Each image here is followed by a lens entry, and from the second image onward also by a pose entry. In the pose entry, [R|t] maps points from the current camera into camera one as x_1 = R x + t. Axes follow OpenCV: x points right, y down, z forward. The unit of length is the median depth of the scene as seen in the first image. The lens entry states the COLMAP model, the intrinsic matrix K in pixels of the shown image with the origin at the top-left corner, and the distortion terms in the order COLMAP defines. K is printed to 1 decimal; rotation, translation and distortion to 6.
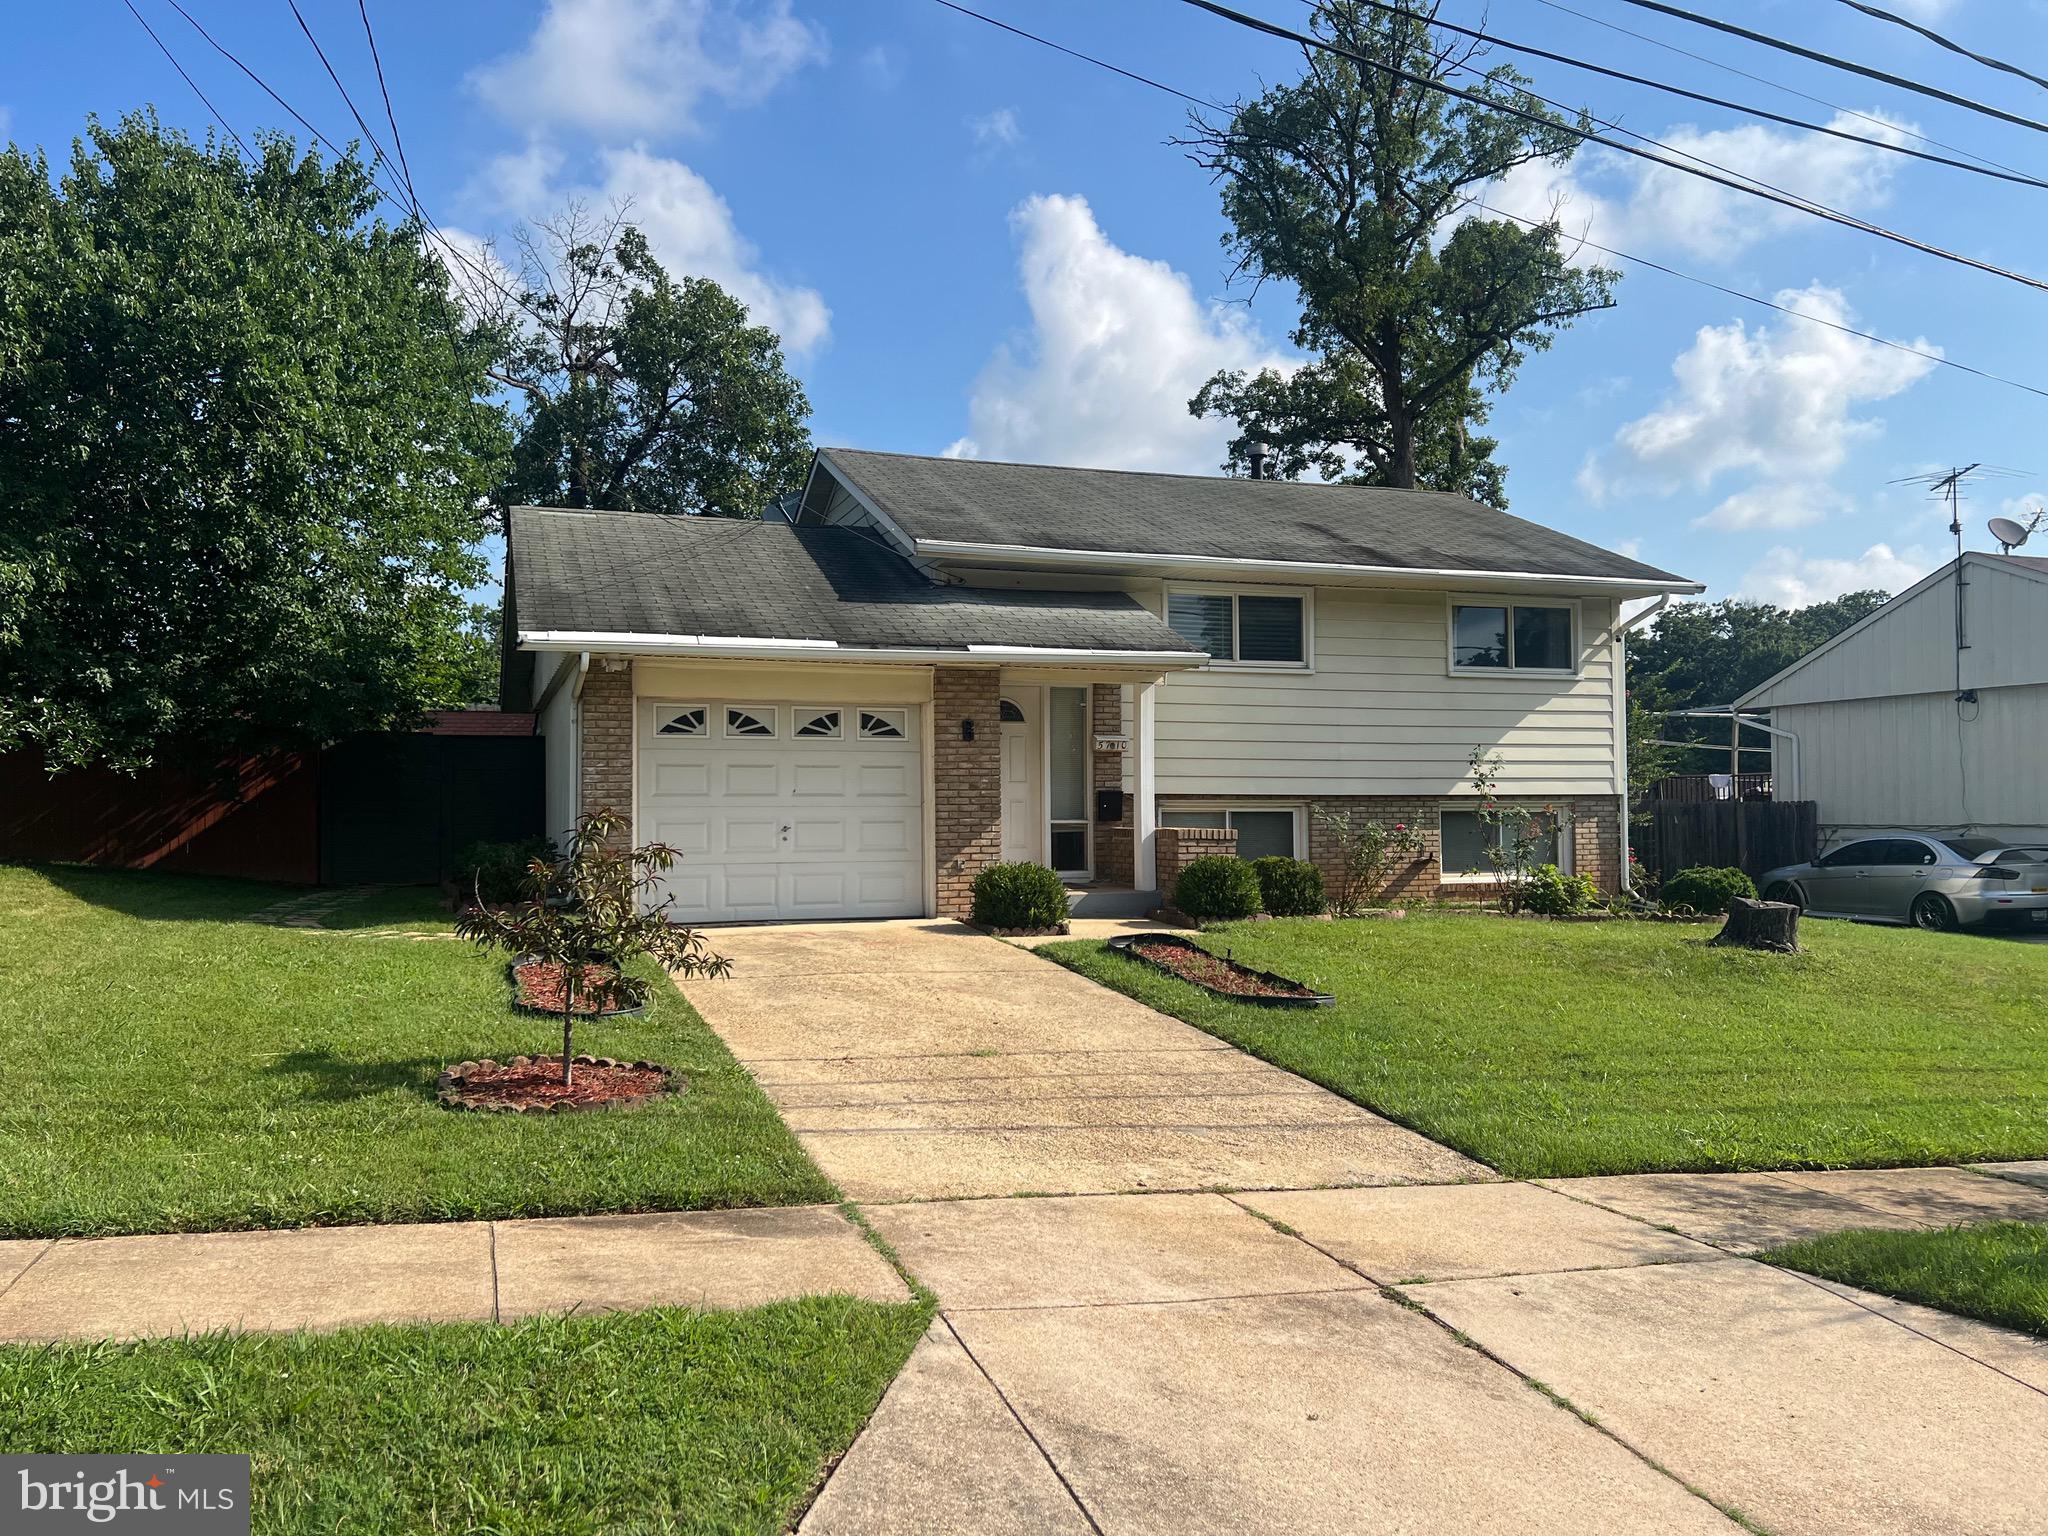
lens RADIAL K [[1544.0, 0, 1004.5], [0, 1544.0, 756.8], [0, 0, 1]] dist [0.057312, -0.063668]
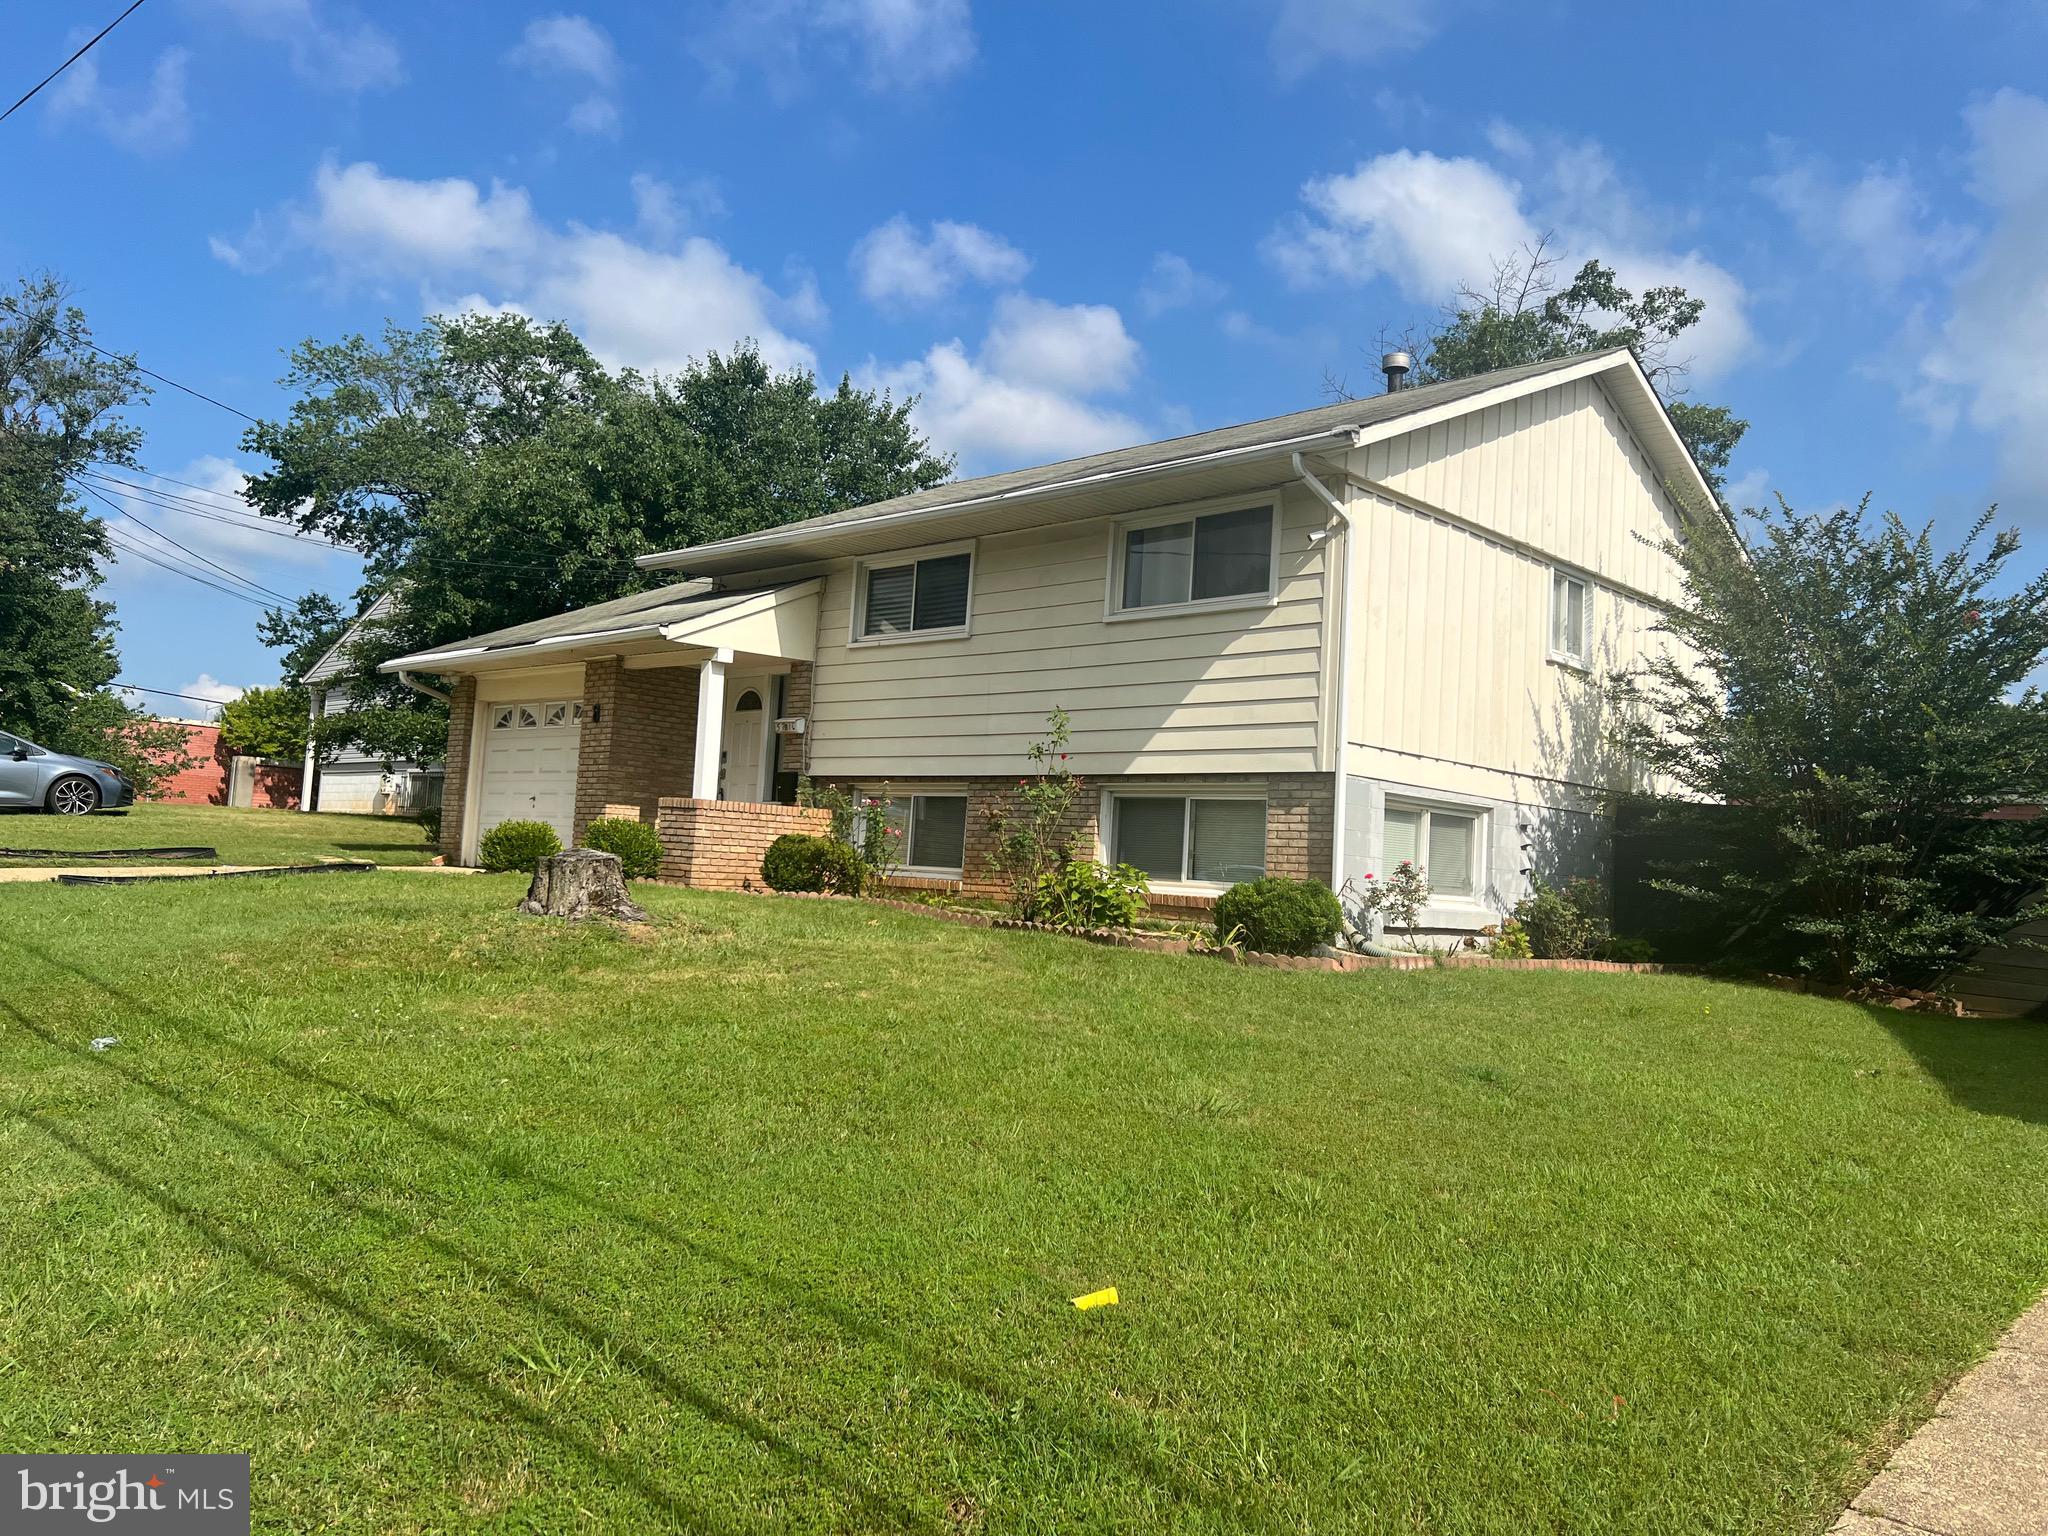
lens RADIAL K [[1544.0, 0, 1019.7], [0, 1544.0, 750.4], [0, 0, 1]] dist [0.057312, -0.063668]
pose [[0.455519, -0.044966, -0.889090, 1.098288], [-0.027092, 0.997561, -0.064332, 0.072962], [0.889814, 0.053392, 0.453189, 0.706692]]
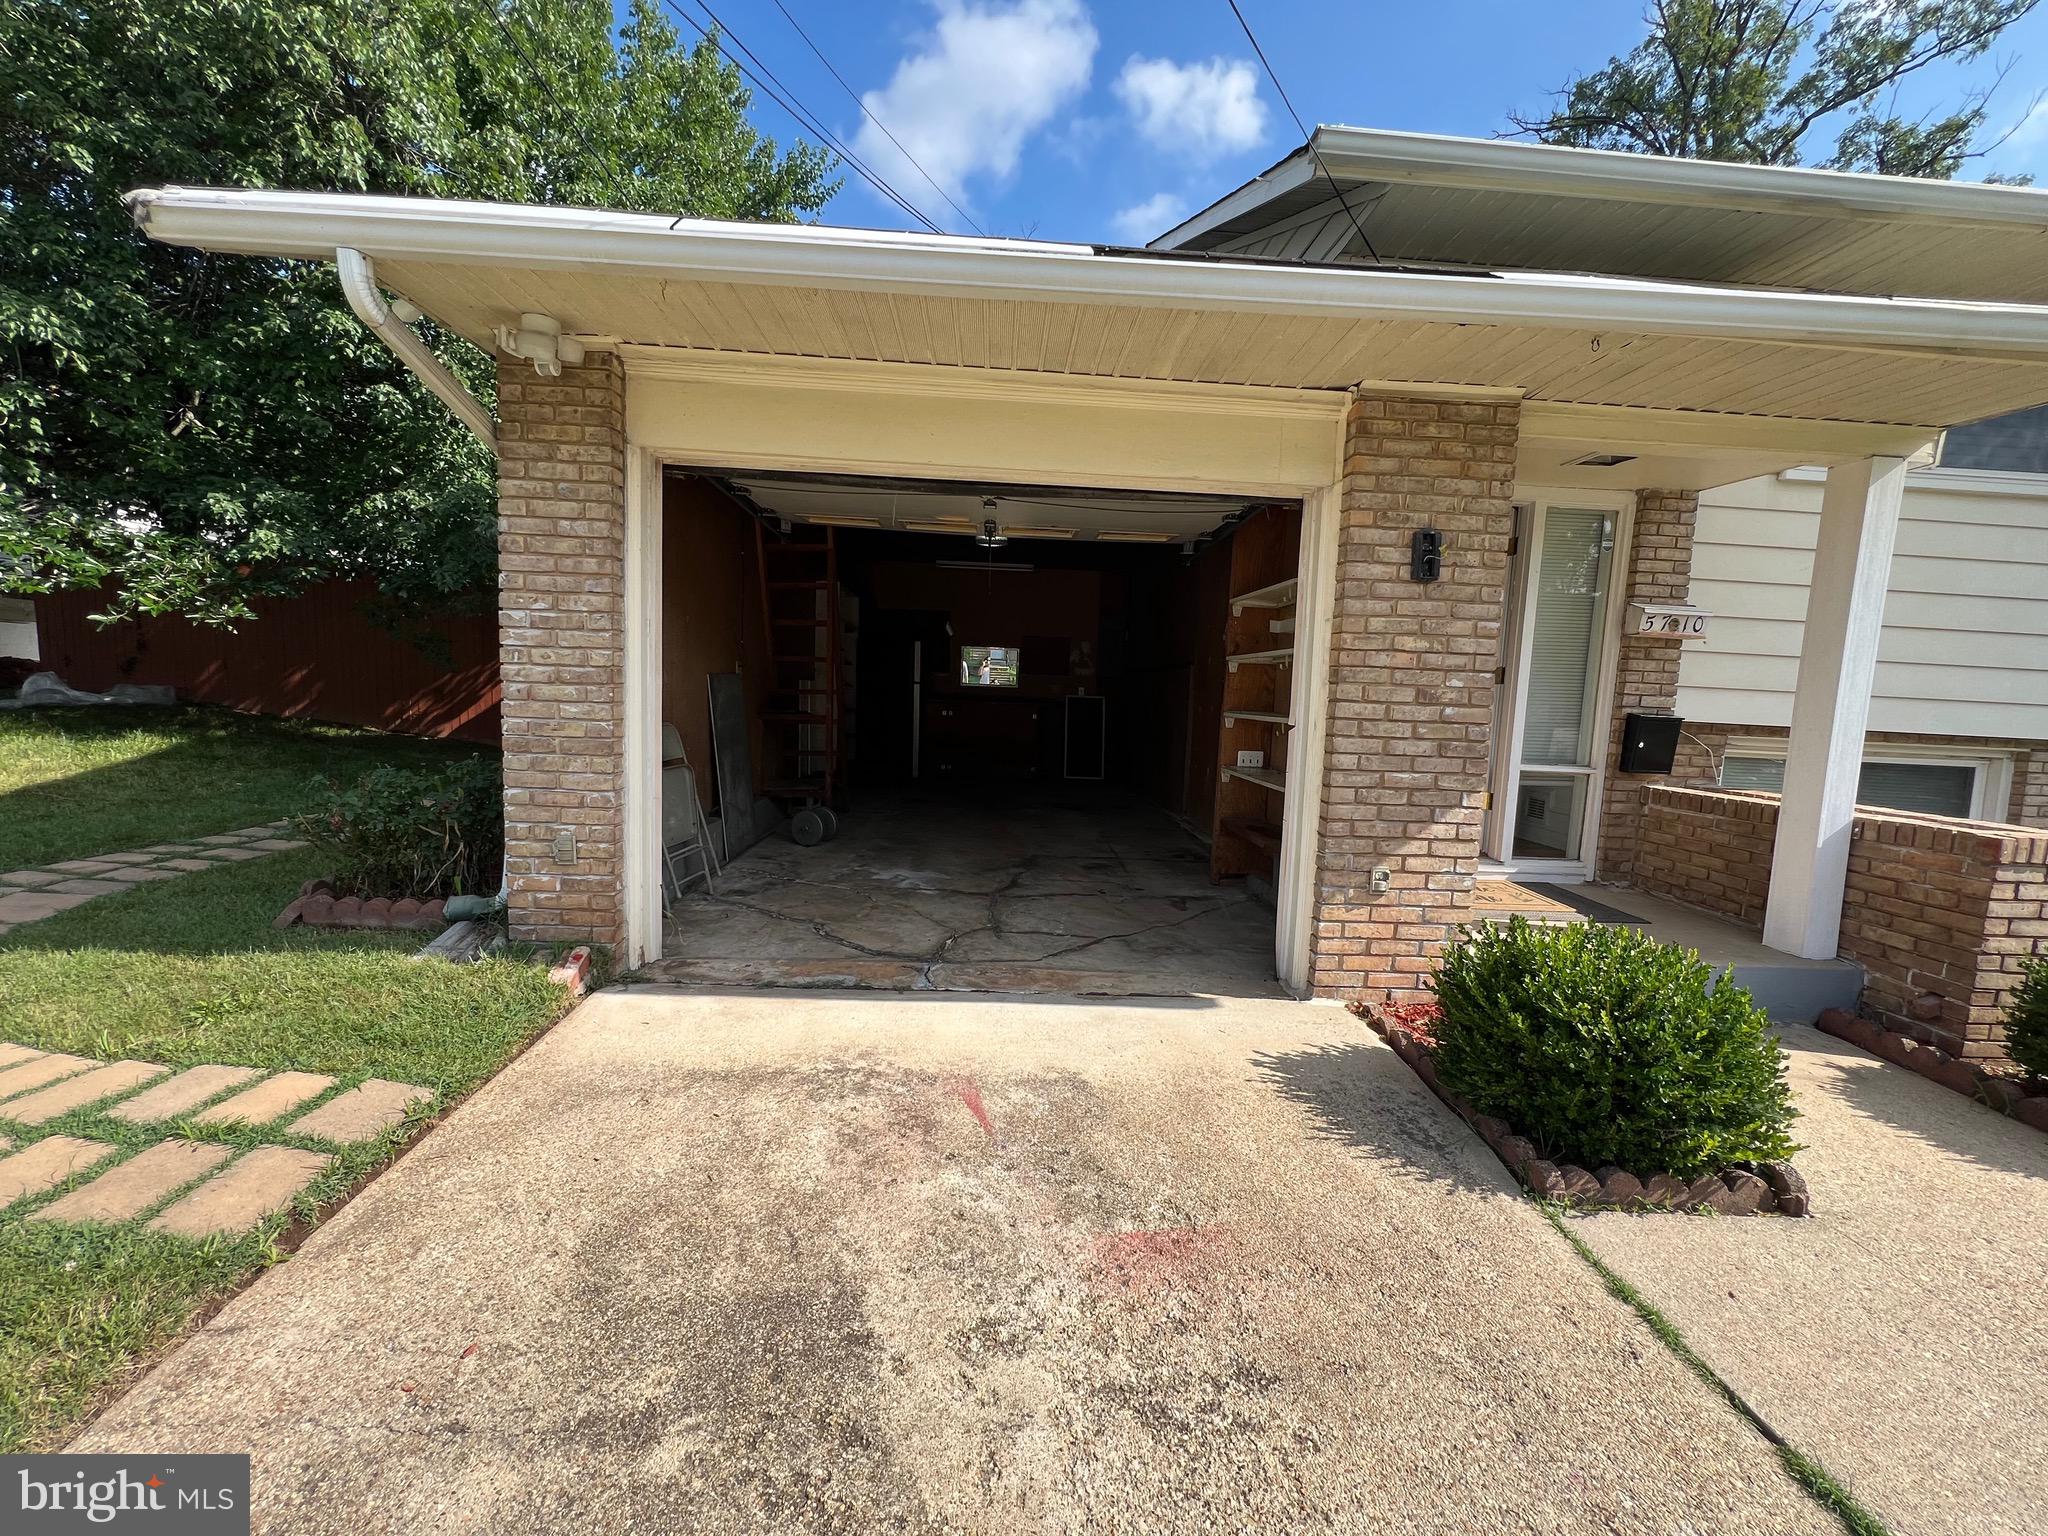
lens RADIAL K [[820.3, 0, 1023.6], [0, 820.3, 772.4], [0, 0, 1]] dist [-0.000787, 0.000481]
pose [[0.957213, 0.072819, -0.280073, -0.056392], [-0.037275, 0.990786, 0.130208, 0.014220], [0.286974, -0.114197, 0.951107, 0.711135]]
